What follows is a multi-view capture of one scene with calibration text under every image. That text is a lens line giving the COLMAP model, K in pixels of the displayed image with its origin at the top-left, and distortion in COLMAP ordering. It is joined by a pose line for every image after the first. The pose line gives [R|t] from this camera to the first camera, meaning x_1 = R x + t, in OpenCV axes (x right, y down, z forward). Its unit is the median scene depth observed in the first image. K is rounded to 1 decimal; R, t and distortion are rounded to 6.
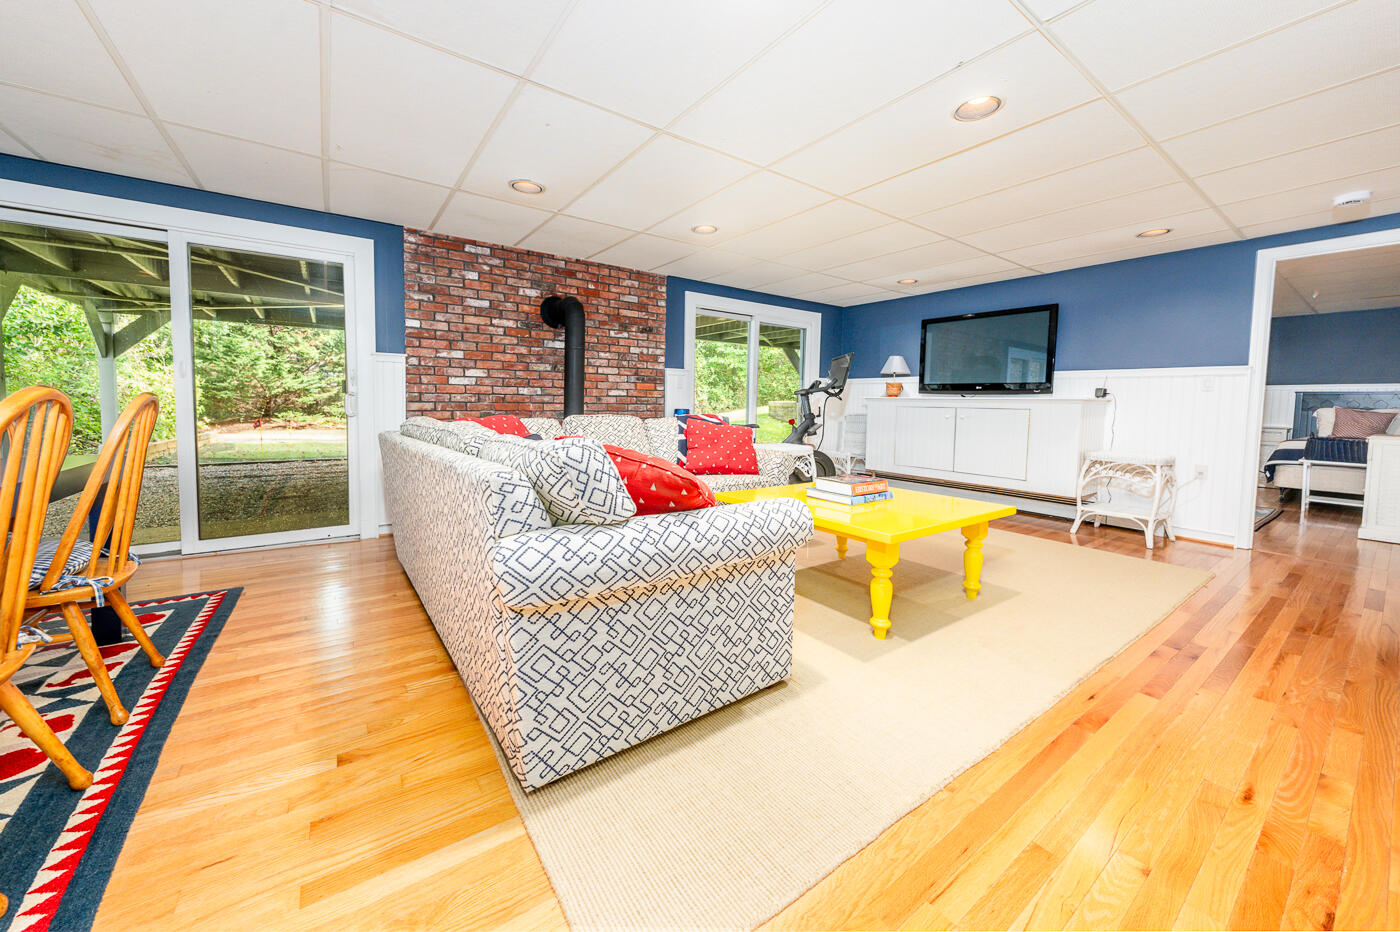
lens RADIAL K [[510.4, 0, 673.9], [0, 510.4, 432.1], [0, 0, 1]] dist [-0.001628, -0.000524]
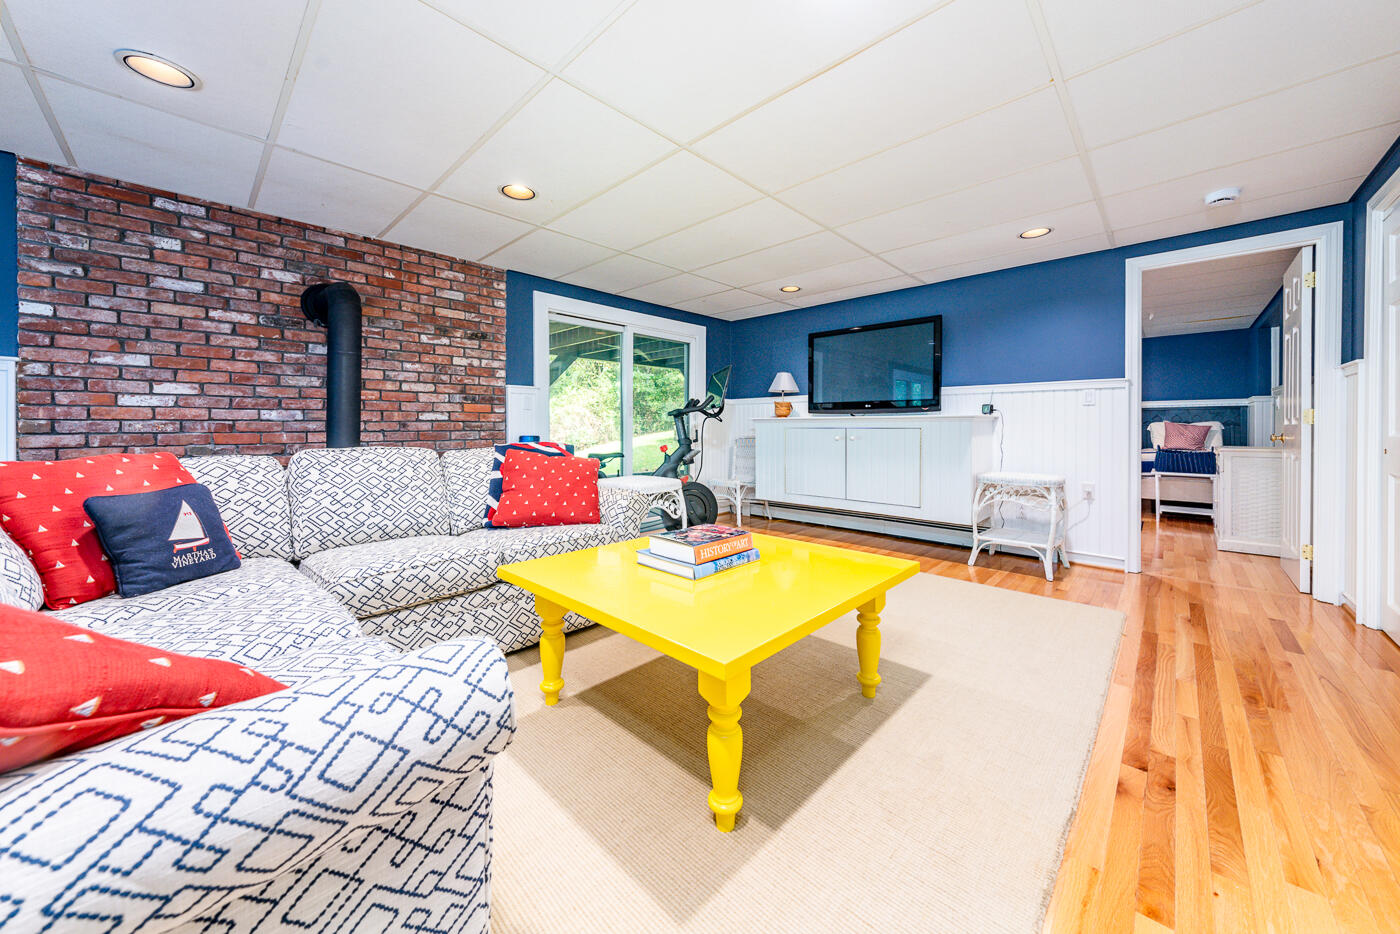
lens RADIAL K [[488.4, 0, 698.5], [0, 488.4, 431.4], [0, 0, 1]] dist [-0.001543, -0.000002]
pose [[0.980242, -0.019516, 0.196837, 0.141893], [0.029414, 0.998438, -0.047491, -0.009470], [-0.195603, 0.052343, 0.979285, 0.229344]]
